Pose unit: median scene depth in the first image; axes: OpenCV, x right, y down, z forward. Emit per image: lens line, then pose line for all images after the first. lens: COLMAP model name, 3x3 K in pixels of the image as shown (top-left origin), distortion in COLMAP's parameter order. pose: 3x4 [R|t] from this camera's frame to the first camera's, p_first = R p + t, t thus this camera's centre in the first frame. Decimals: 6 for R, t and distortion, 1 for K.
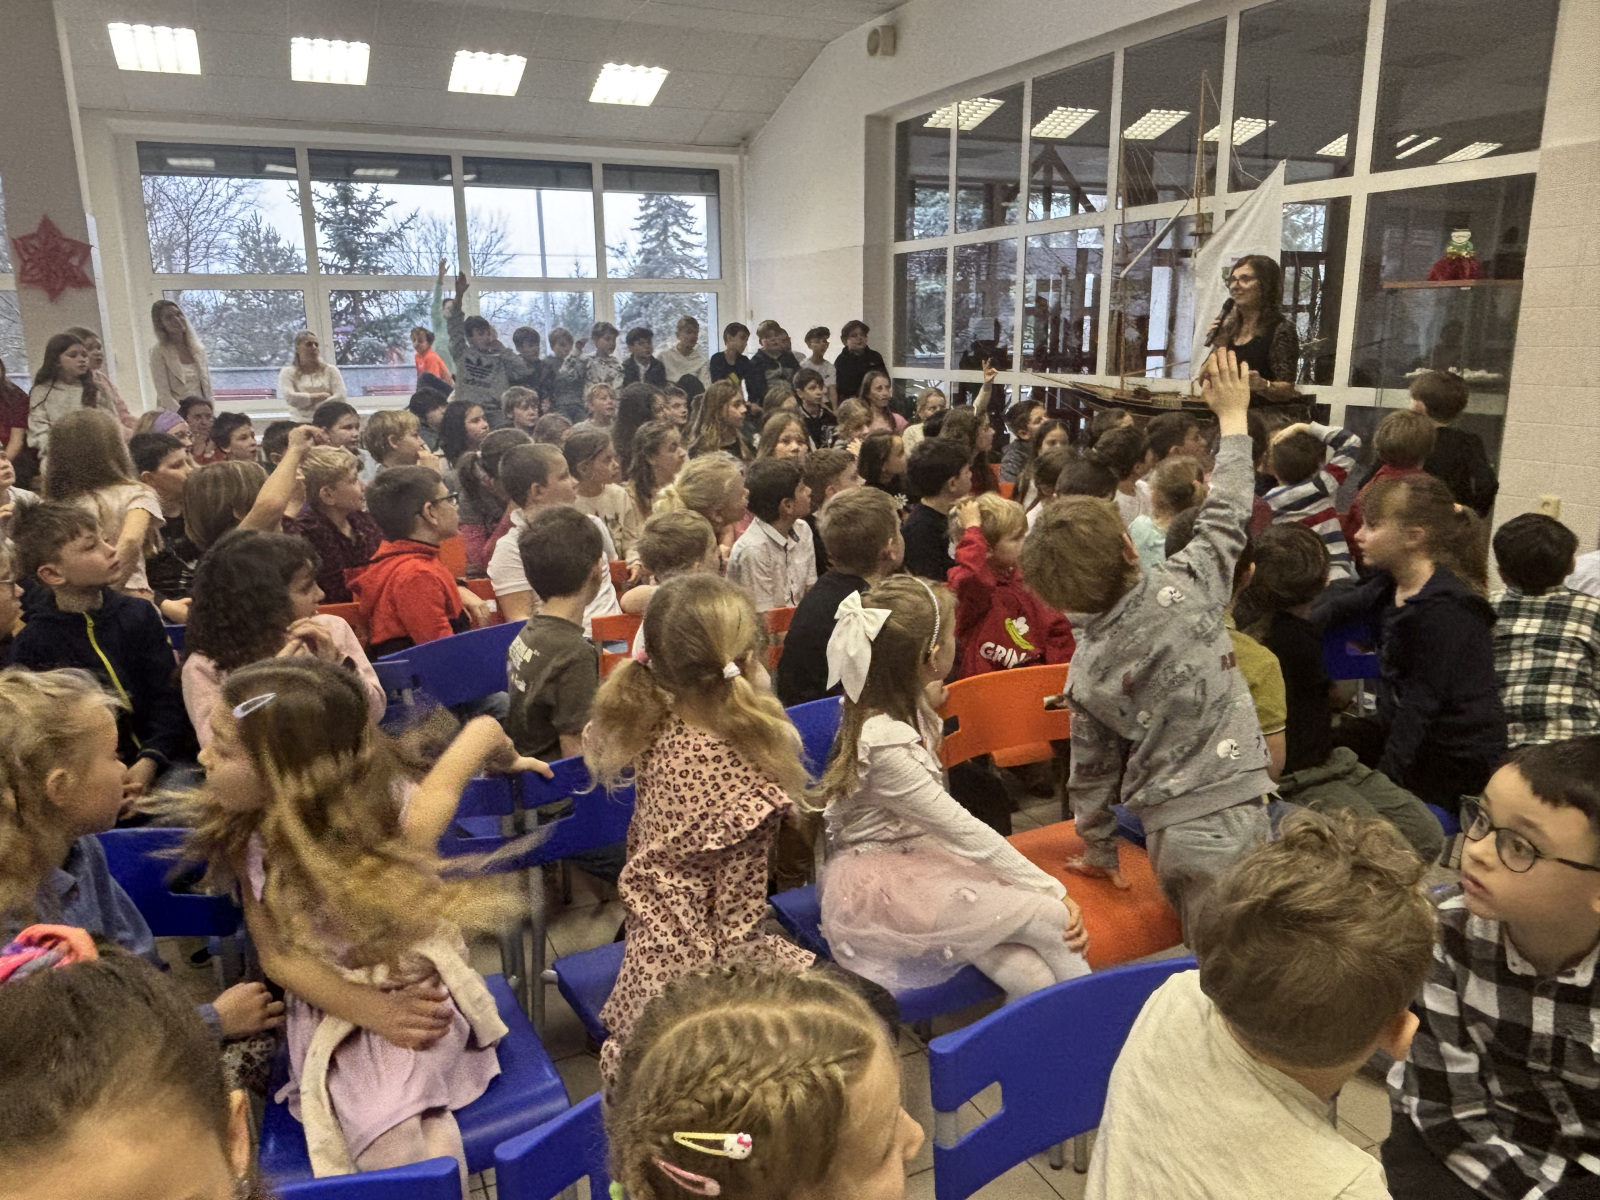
lens RADIAL K [[1131.6, 0, 800.8], [0, 1131.6, 610.5], [0, 0, 1]] dist [0.002935, -0.003676]
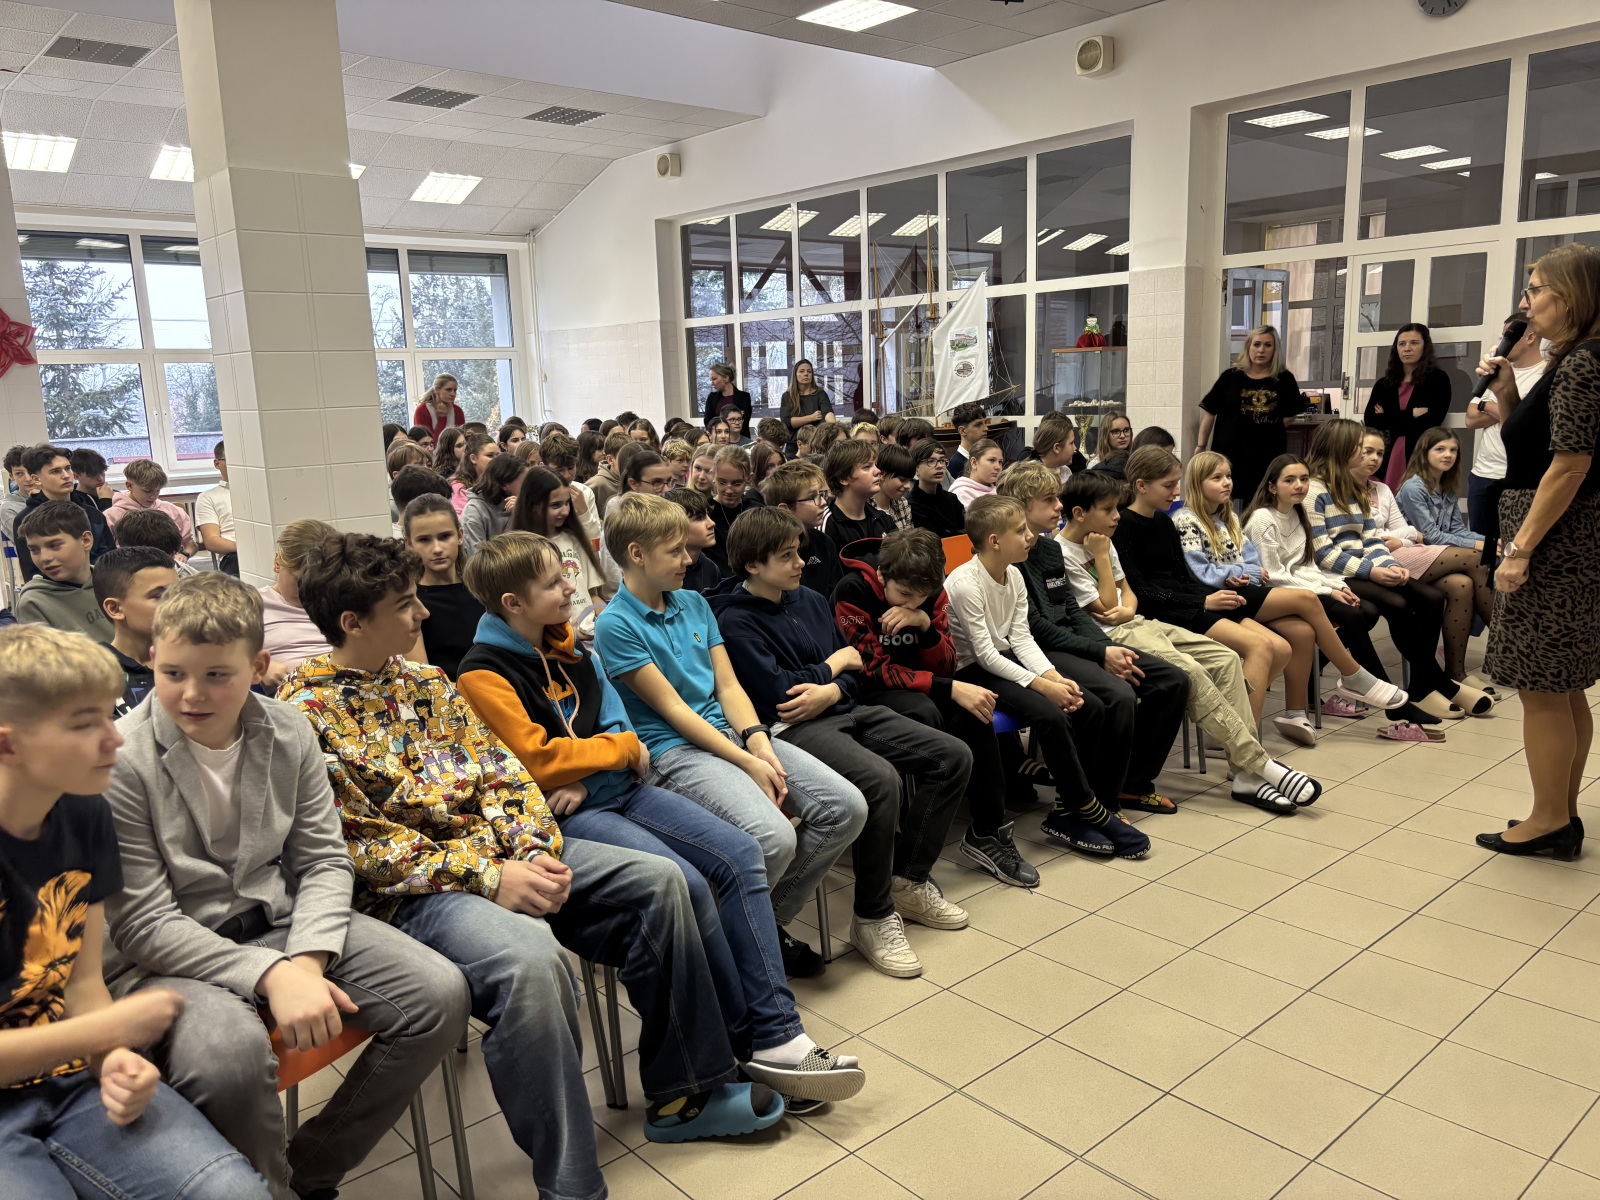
lens RADIAL K [[1195.0, 0, 798.2], [0, 1195.0, 622.8], [0, 0, 1]] dist [0.013872, -0.025280]
pose [[0.961493, -0.072707, 0.265039, -0.174483], [0.086529, 0.995412, -0.040839, 0.076606], [-0.260854, 0.062200, 0.963372, -0.292825]]
